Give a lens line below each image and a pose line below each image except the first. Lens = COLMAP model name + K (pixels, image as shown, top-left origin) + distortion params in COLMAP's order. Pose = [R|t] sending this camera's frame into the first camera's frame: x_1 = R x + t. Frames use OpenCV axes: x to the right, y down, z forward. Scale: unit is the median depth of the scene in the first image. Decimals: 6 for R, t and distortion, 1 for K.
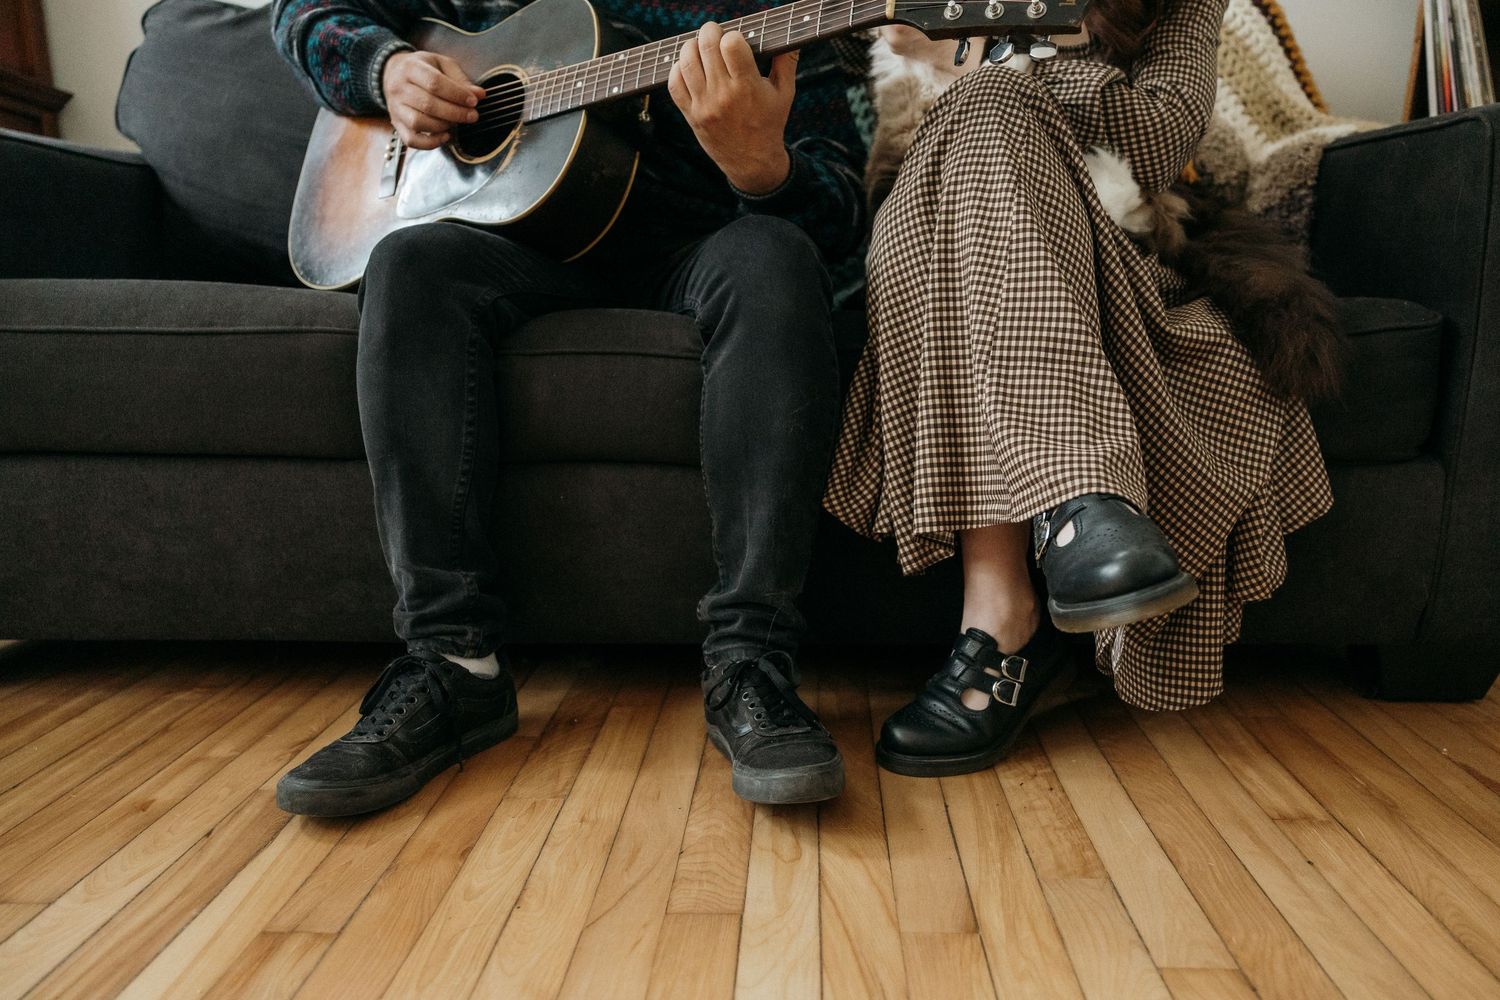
lens RADIAL K [[1066.9, 0, 818.7], [0, 1066.9, 580.5], [0, 0, 1]] dist [0.006513, -0.022949]
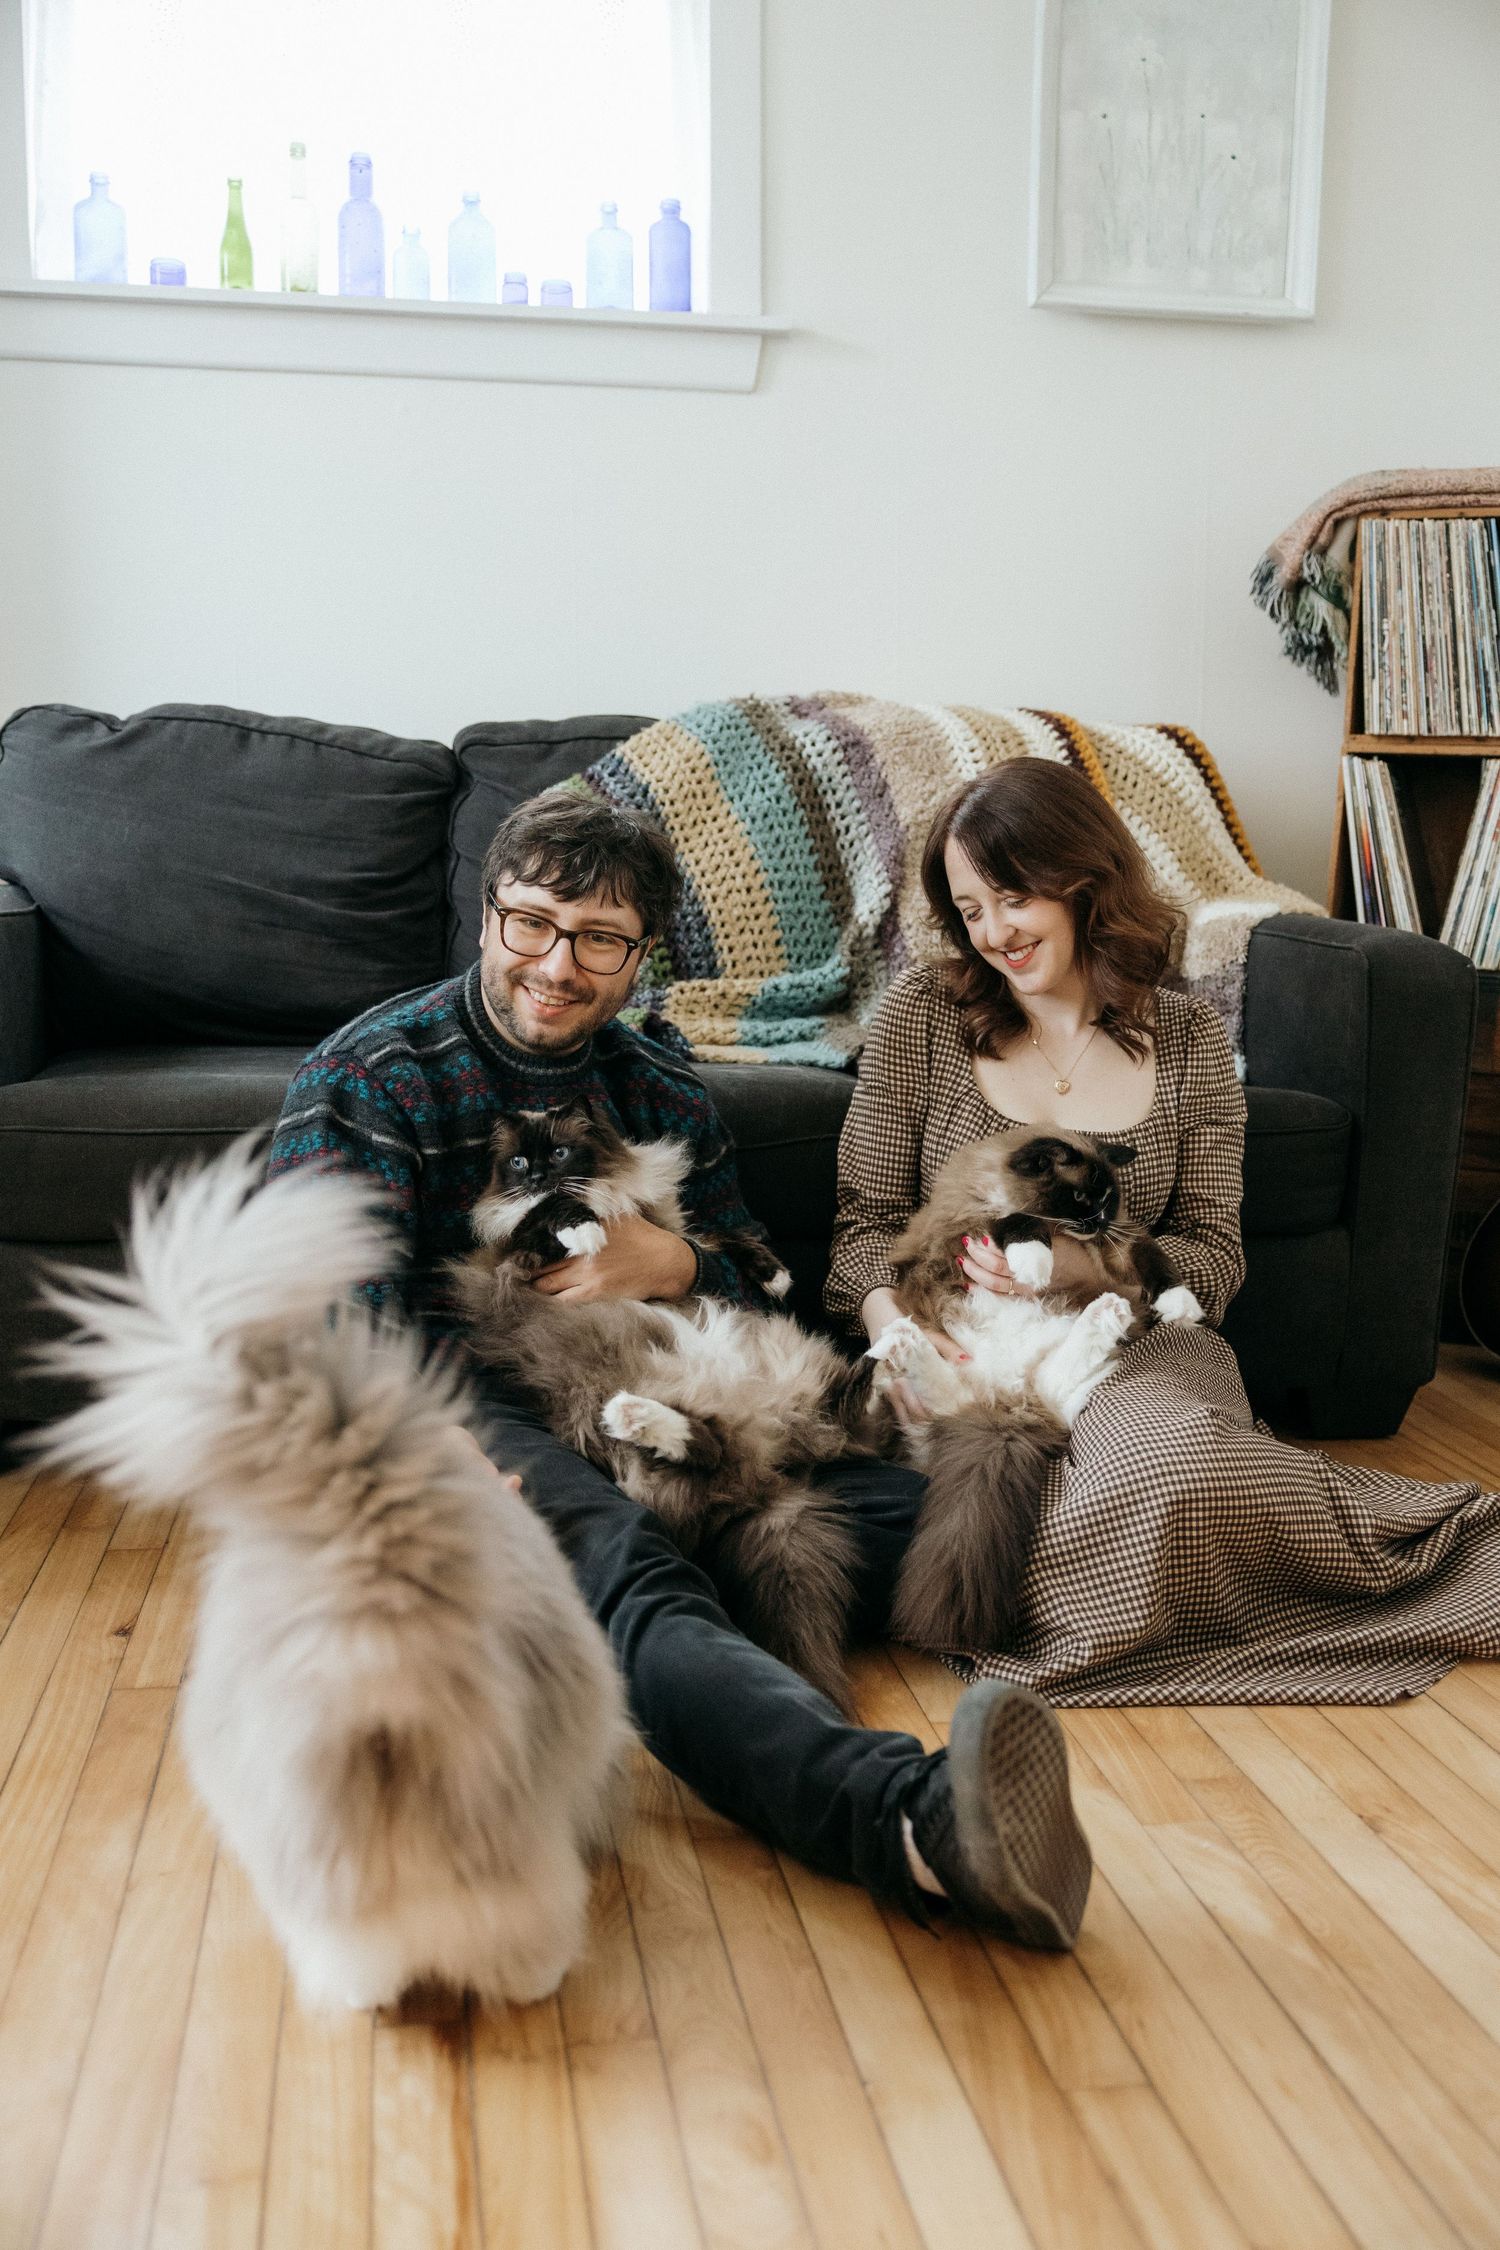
lens RADIAL K [[2100.0, 0, 750.0], [0, 2100.0, 1125.0], [0, 0, 1]] dist [-0.019683, 0.012917]
pose [[0.988060, -0.009715, 0.153766, -0.329125], [0.025108, 0.994822, -0.098479, -0.010051], [-0.152013, 0.101164, 0.983188, -0.915067]]
